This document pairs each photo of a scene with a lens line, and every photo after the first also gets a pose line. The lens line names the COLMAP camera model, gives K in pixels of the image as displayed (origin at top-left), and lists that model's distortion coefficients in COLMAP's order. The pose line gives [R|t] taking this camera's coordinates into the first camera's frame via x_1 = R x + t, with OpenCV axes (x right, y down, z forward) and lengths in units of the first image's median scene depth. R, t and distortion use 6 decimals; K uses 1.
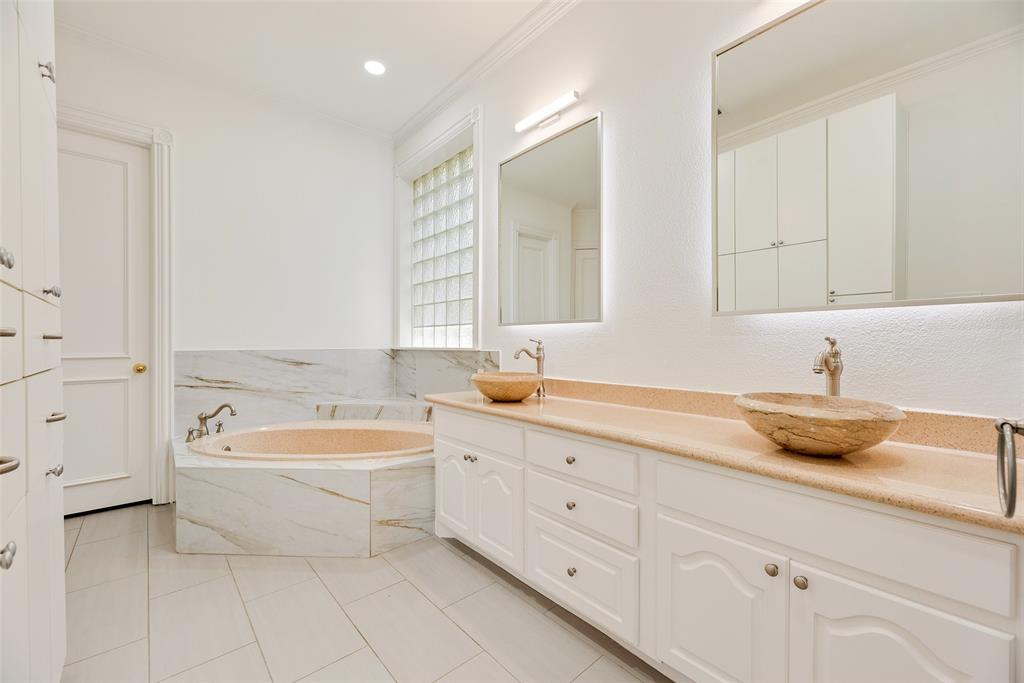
lens RADIAL K [[414.8, 0, 528.2], [0, 414.8, 344.5], [0, 0, 1]] dist [-0.000767, -0.000137]
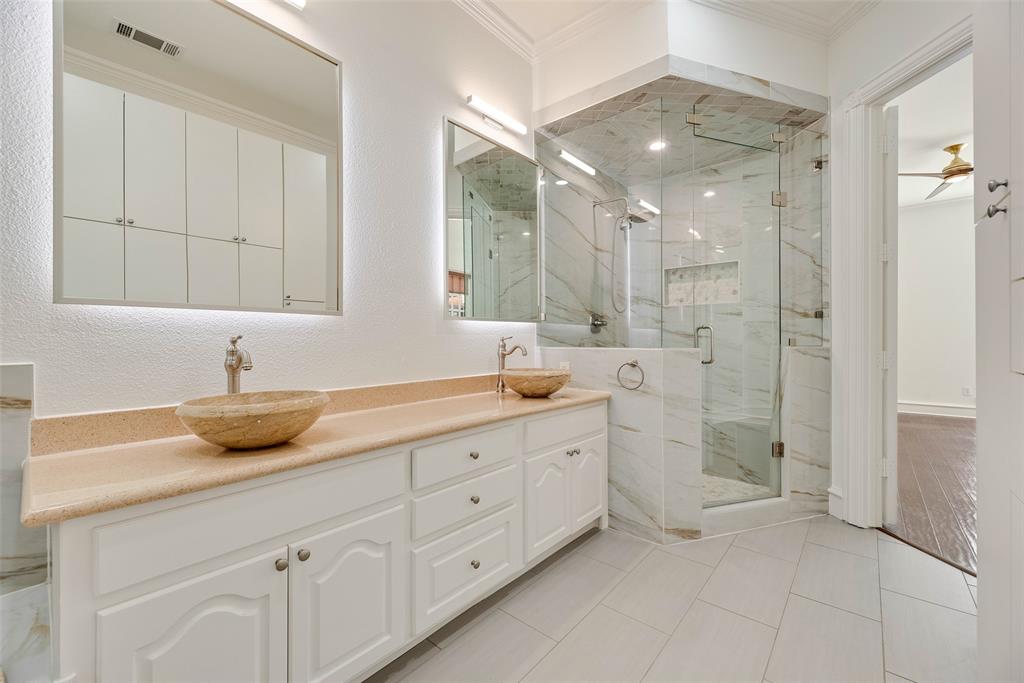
lens RADIAL K [[415.1, 0, 511.0], [0, 415.1, 340.2], [0, 0, 1]] dist [0.003661, 0.000168]
pose [[-0.117089, -0.001885, 0.993120, -0.604395], [0.011175, 0.999932, 0.003215, -0.004340], [-0.993059, 0.011474, -0.117060, 0.673258]]
